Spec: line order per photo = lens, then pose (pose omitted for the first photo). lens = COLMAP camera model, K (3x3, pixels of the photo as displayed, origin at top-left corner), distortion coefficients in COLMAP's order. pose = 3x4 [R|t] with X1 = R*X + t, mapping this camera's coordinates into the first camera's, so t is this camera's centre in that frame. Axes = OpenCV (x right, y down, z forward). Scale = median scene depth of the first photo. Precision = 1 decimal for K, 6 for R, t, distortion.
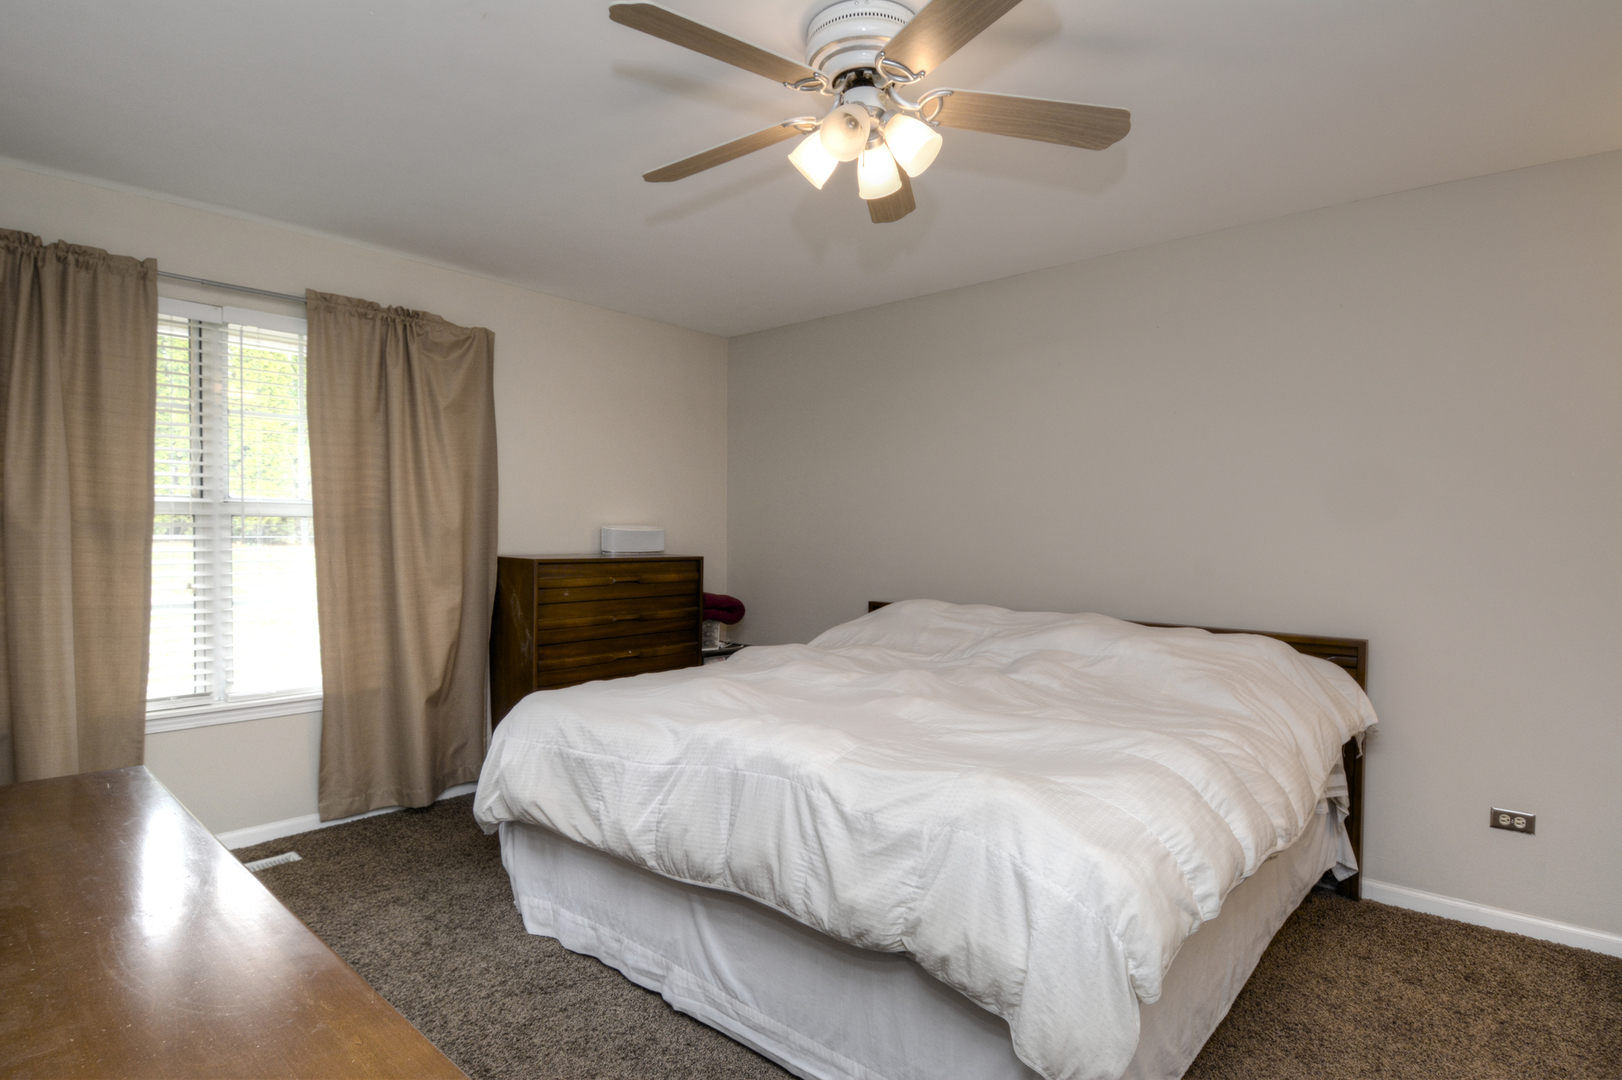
lens RADIAL K [[847.0, 0, 808.2], [0, 847.0, 536.2], [0, 0, 1]] dist [0.024581, -0.031312]
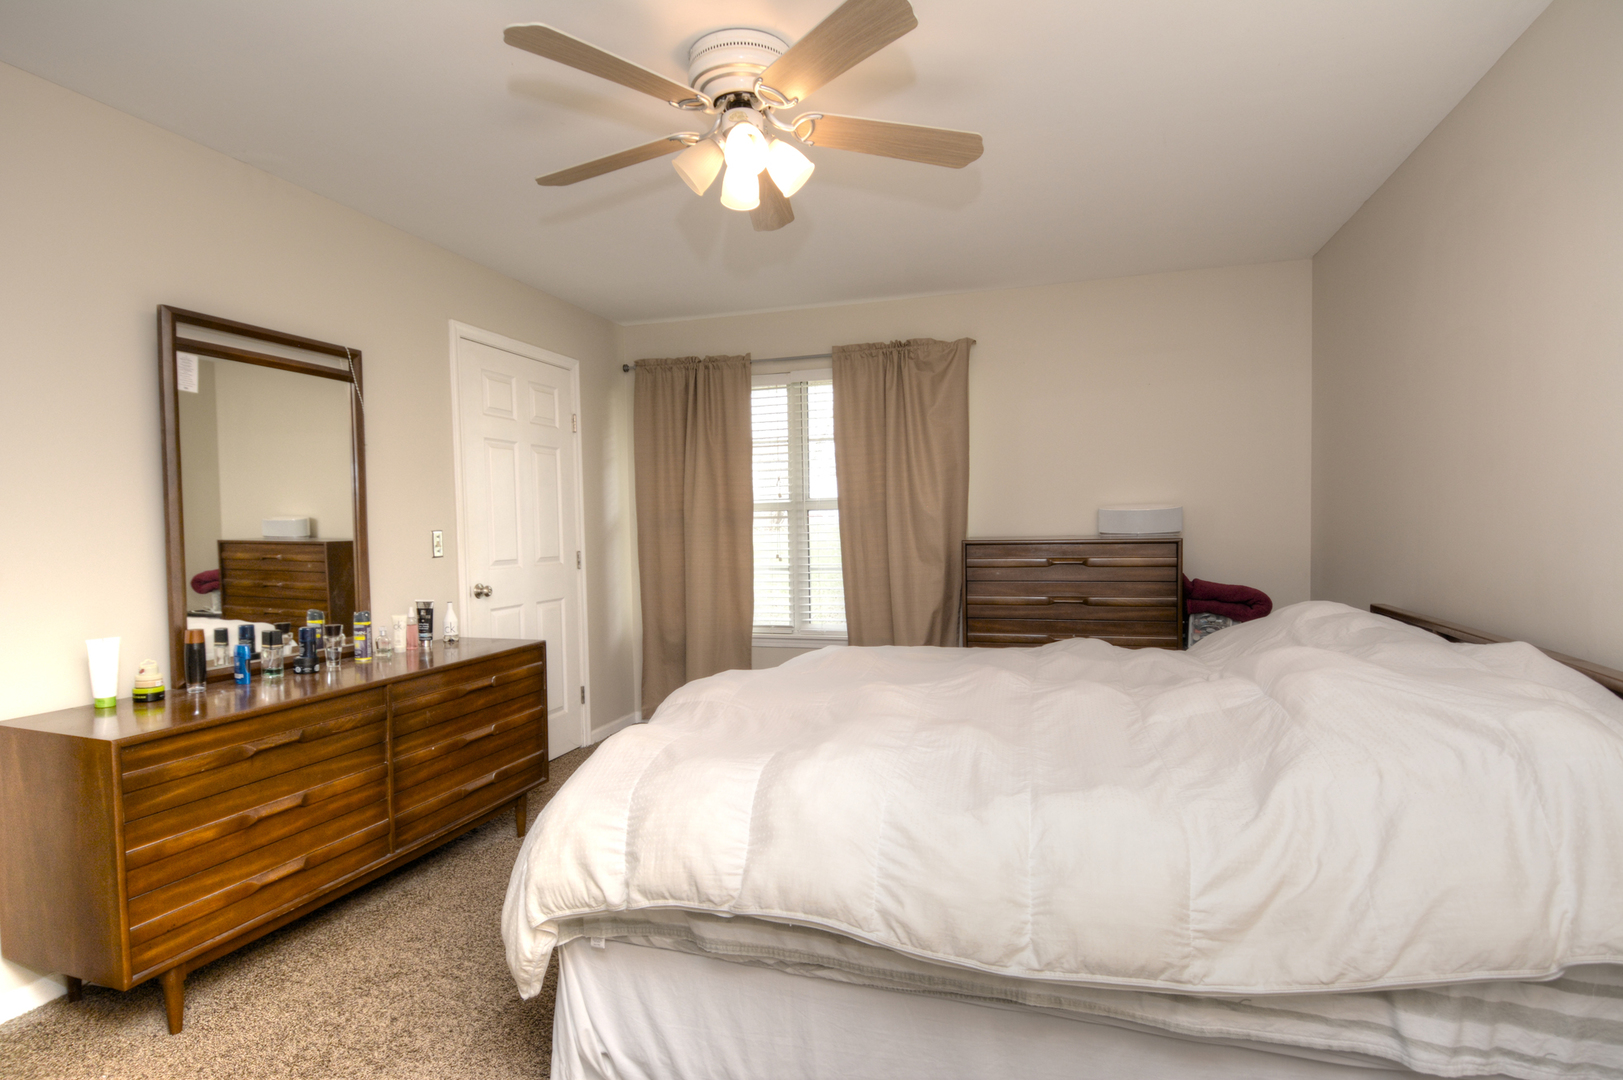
lens RADIAL K [[847.6, 0, 811.7], [0, 847.6, 546.5], [0, 0, 1]] dist [0.024581, -0.031312]
pose [[0.426731, 0.012409, -0.904293, 0.631574], [0.022077, 0.999465, 0.024133, 0.003332], [0.904109, -0.030262, 0.426229, 0.349785]]
